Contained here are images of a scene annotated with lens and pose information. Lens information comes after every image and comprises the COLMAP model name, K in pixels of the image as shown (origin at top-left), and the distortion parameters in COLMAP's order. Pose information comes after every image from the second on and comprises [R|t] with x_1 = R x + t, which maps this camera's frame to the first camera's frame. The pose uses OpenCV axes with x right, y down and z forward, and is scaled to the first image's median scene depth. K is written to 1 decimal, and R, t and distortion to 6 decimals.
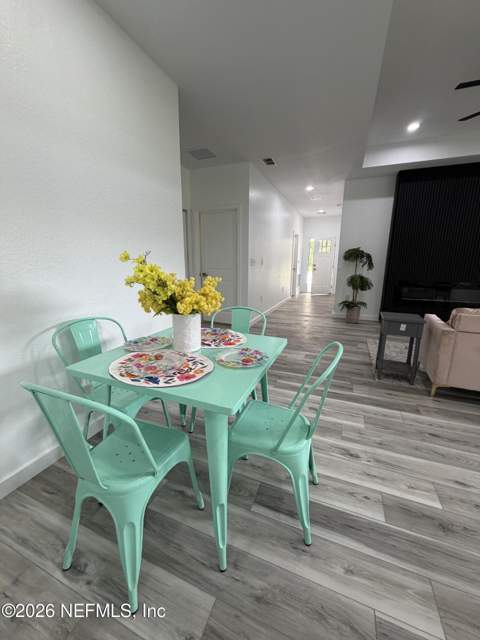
lens RADIAL K [[258.4, 0, 240.5], [0, 258.4, 314.5], [0, 0, 1]] dist [0.002091, 0.000193]
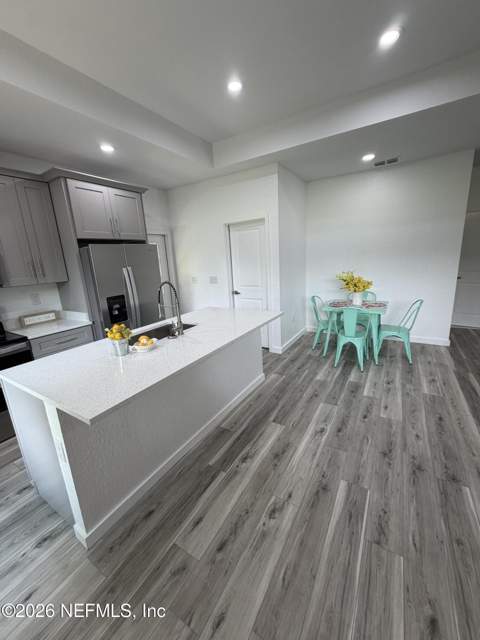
lens RADIAL K [[258.4, 0, 240.5], [0, 258.4, 314.5], [0, 0, 1]] dist [0.002091, 0.000193]
pose [[-0.164482, 0.217049, -0.962203, 0.758023], [-0.146073, 0.959374, 0.241381, -0.071570], [0.975504, 0.180255, -0.126094, 0.038720]]
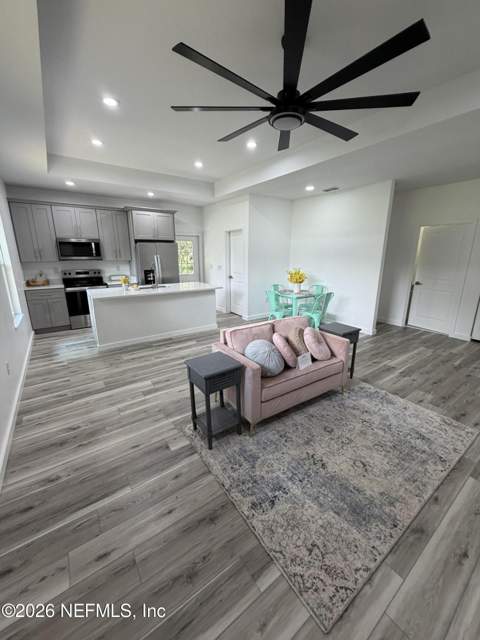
lens RADIAL K [[255.2, 0, 240.7], [0, 255.2, 317.0], [0, 0, 1]] dist [-0.001907, -0.000348]
pose [[-0.538271, 0.199742, -0.818759, 0.976189], [-0.176489, 0.923251, 0.341262, -0.195030], [0.824085, 0.328193, -0.461707, 0.615113]]
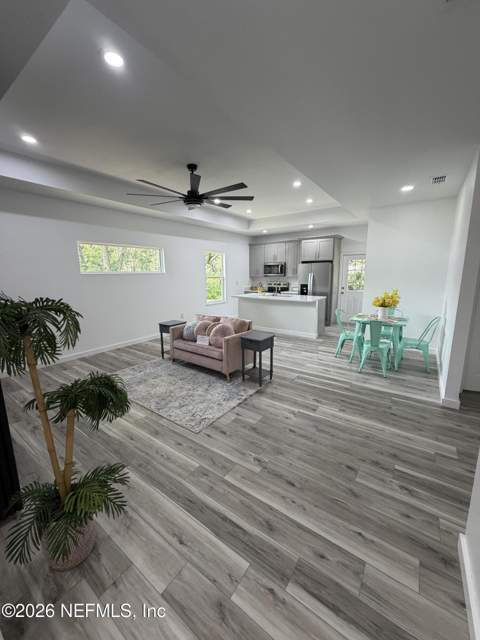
lens RADIAL K [[258.4, 0, 240.5], [0, 258.4, 314.5], [0, 0, 1]] dist [0.002091, 0.000193]
pose [[-0.972359, -0.037647, 0.230434, 0.212307], [0.048529, 0.932778, 0.357169, -0.316909], [-0.228390, 0.358480, -0.905169, 1.184296]]
